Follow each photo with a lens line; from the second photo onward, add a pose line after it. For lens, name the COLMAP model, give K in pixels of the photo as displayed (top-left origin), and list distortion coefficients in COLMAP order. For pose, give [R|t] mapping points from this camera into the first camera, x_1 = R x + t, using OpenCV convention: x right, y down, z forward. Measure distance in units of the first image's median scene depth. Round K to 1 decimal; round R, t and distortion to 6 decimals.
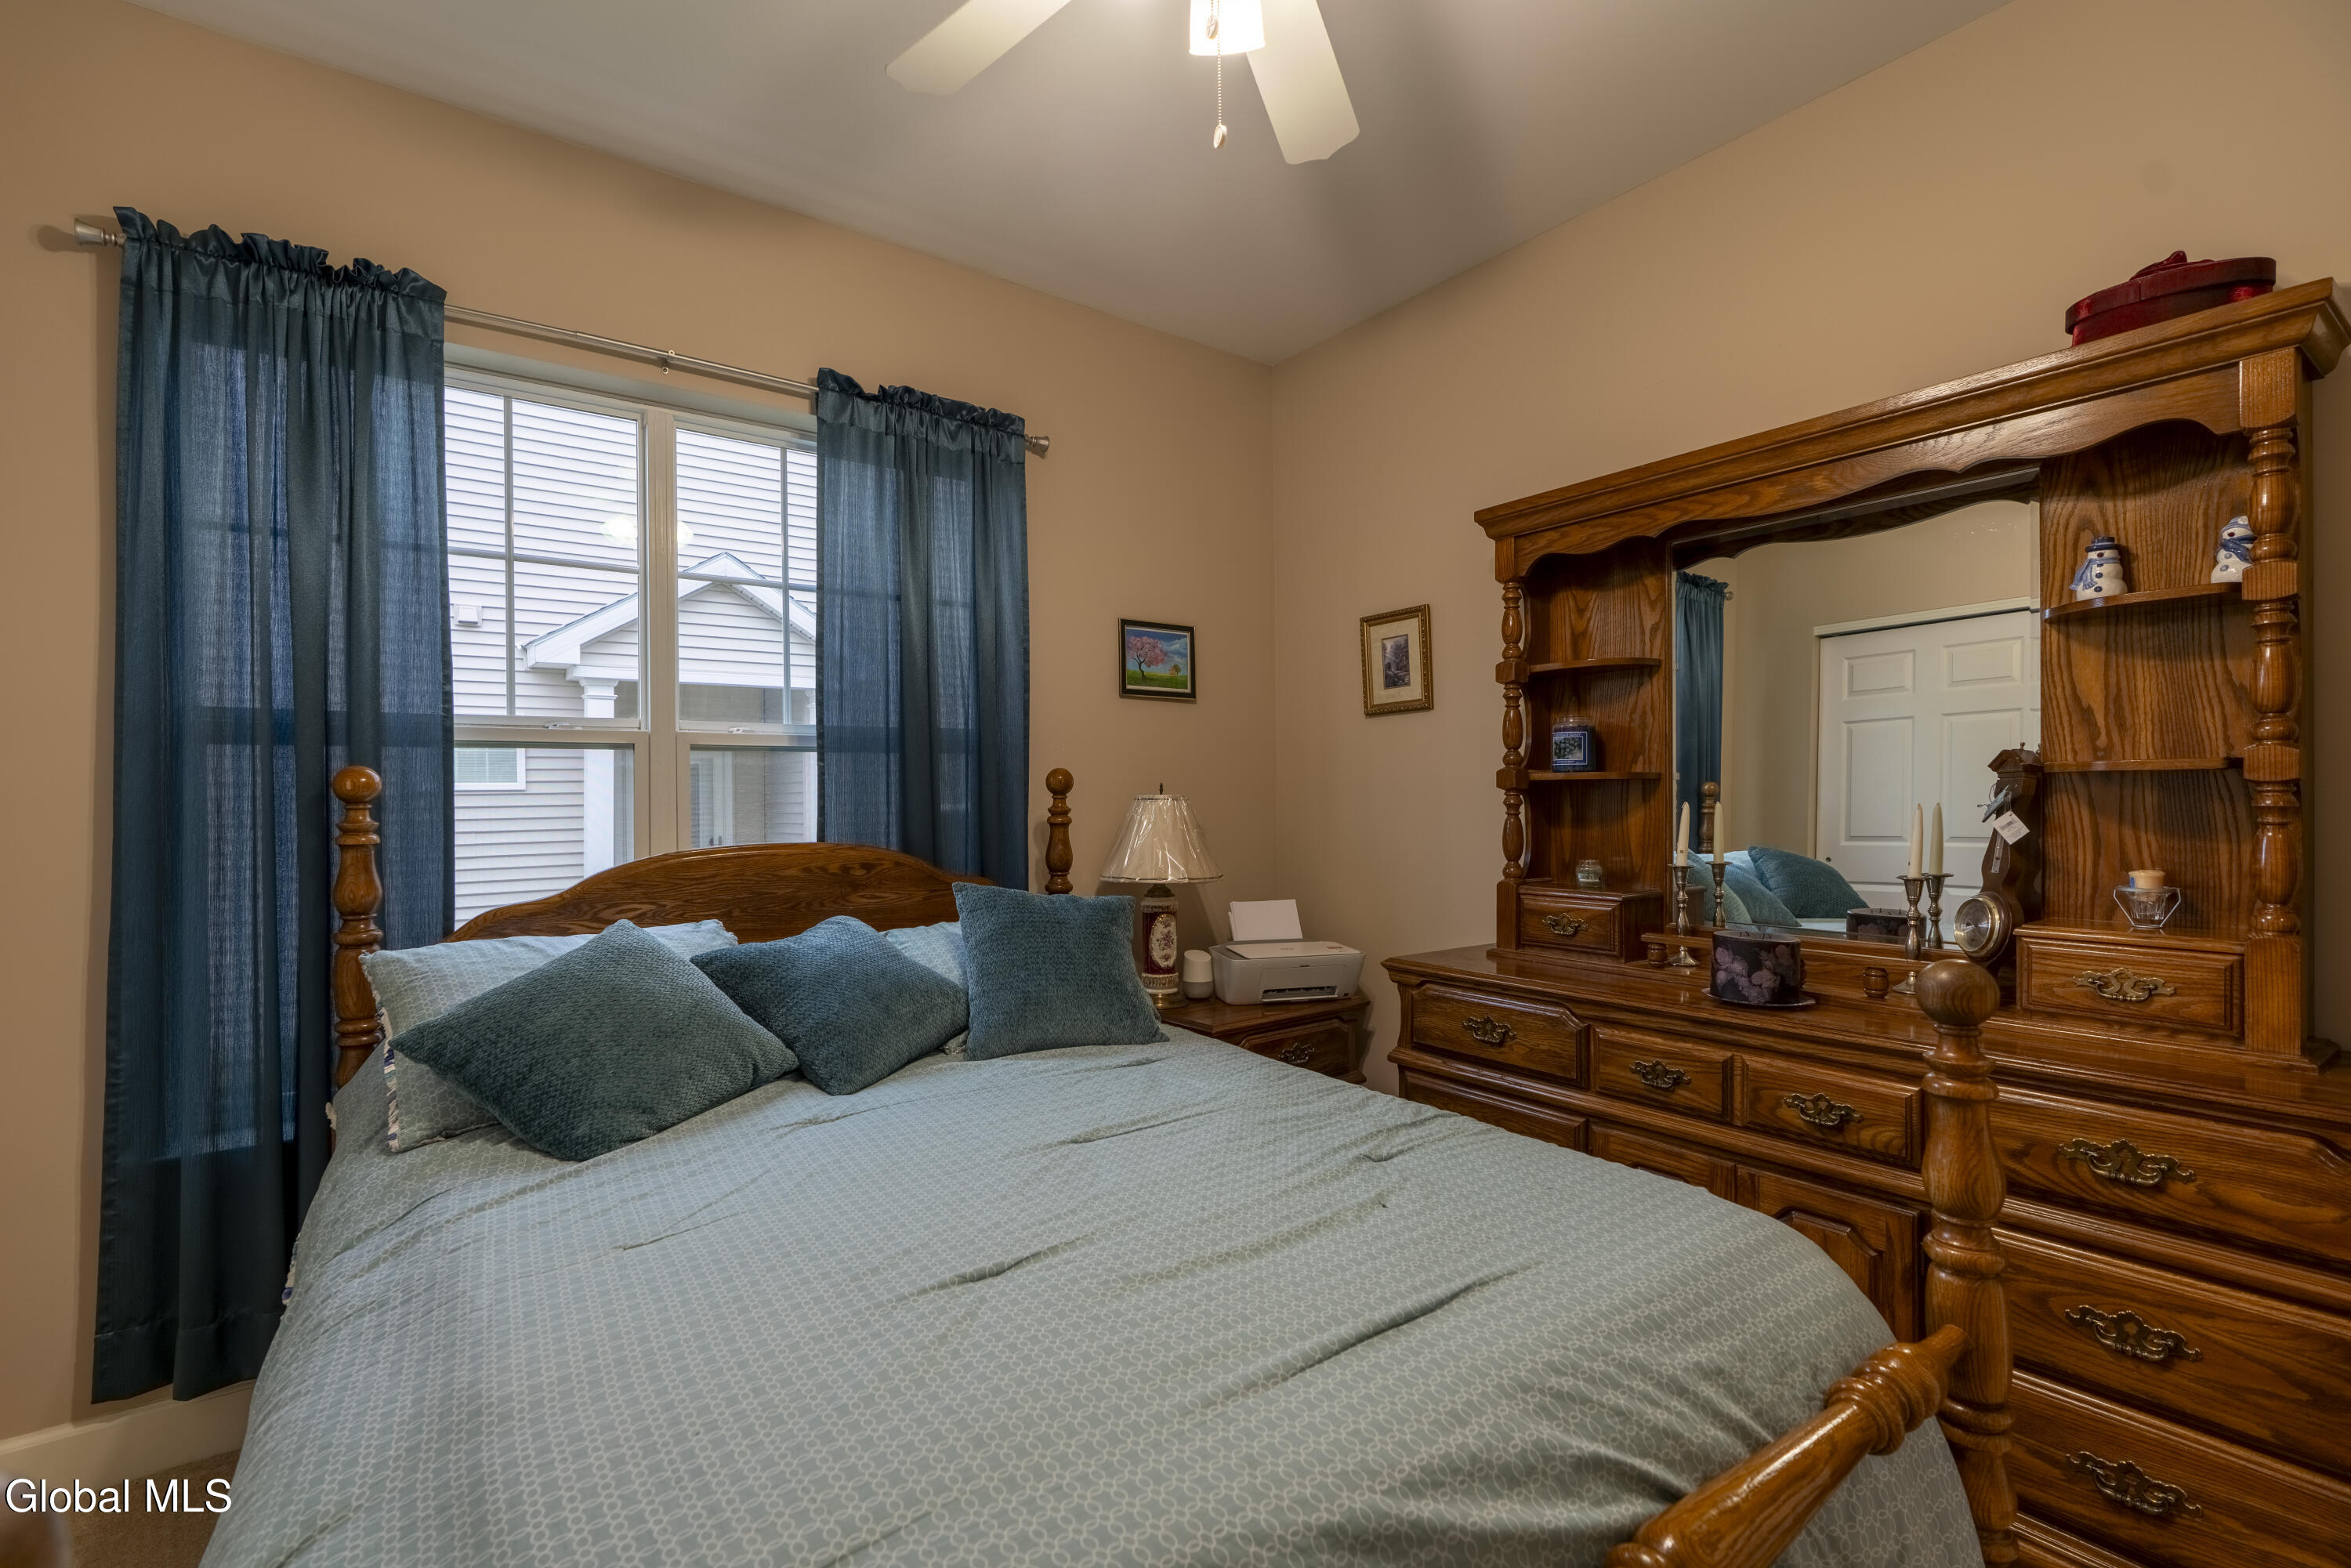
lens RADIAL K [[1036.2, 0, 1171.7], [0, 1036.2, 794.3], [0, 0, 1]] dist [-0.007015, 0.001644]
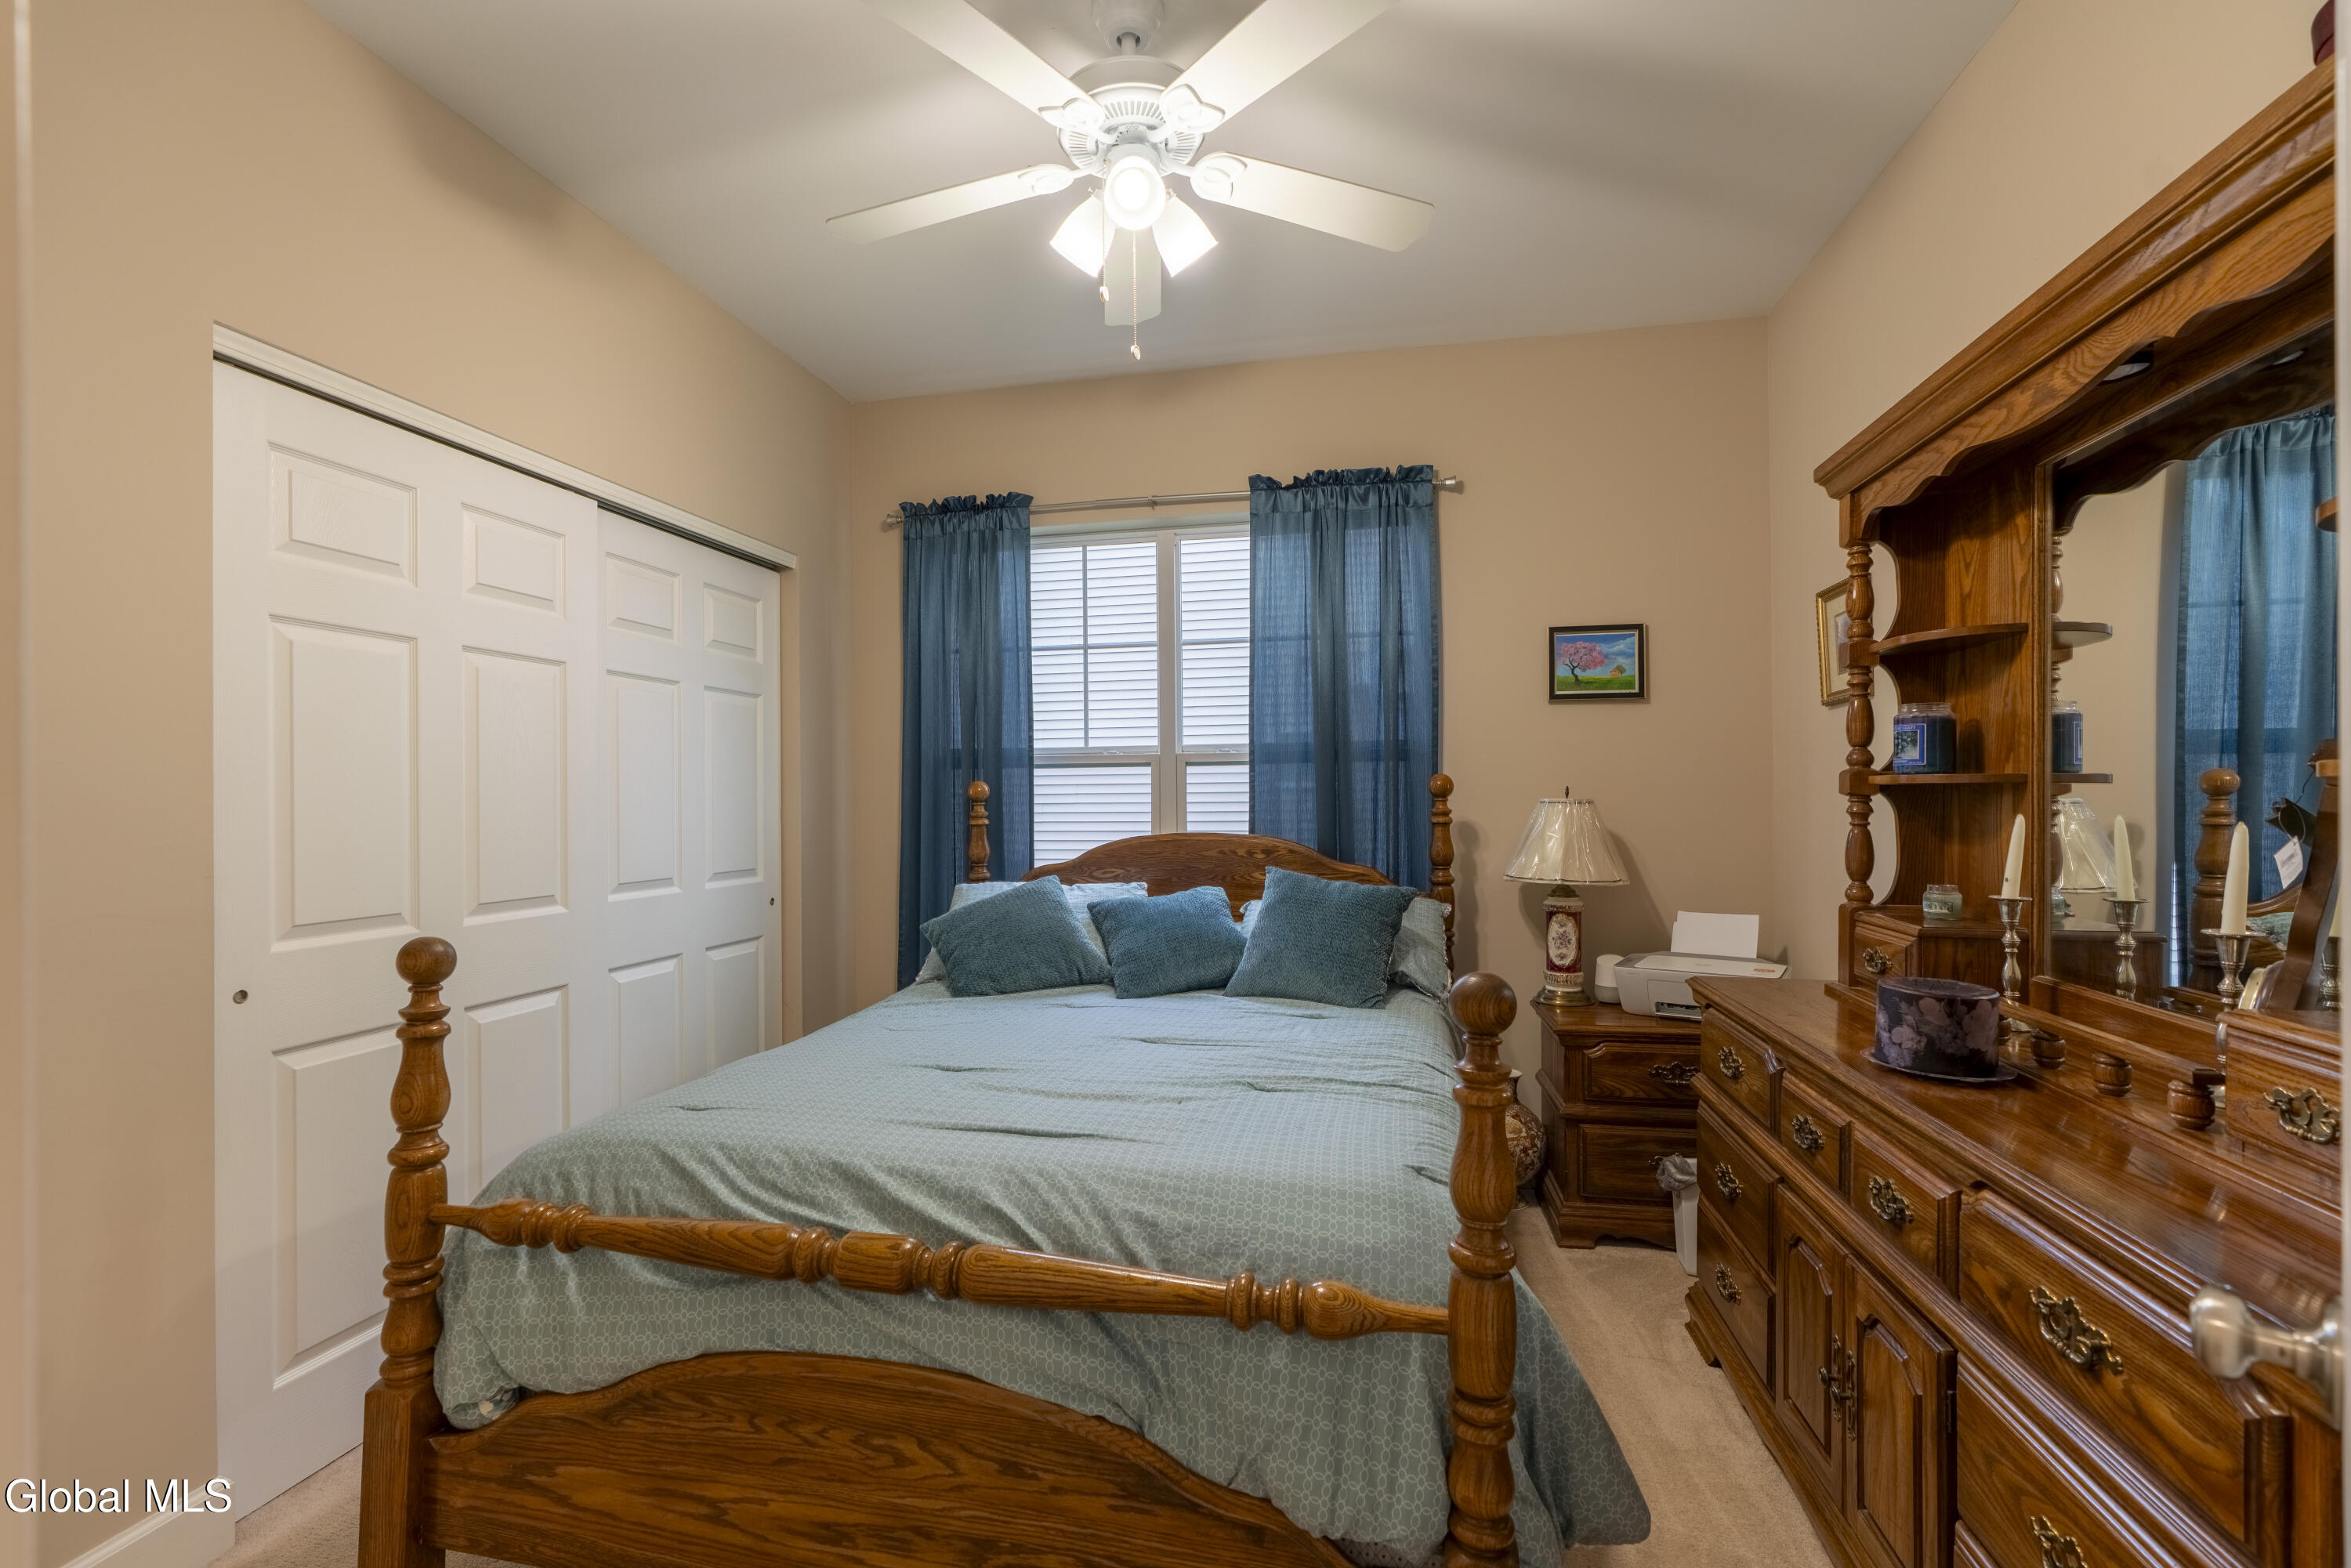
lens RADIAL K [[1036.2, 0, 1164.8], [0, 1036.2, 788.8], [0, 0, 1]] dist [-0.007015, 0.001644]
pose [[0.665061, 0.000085, -0.746789, 0.591382], [0.000130, 1.000000, 0.000230, -0.010291], [0.746789, -0.000250, 0.665060, 0.032067]]
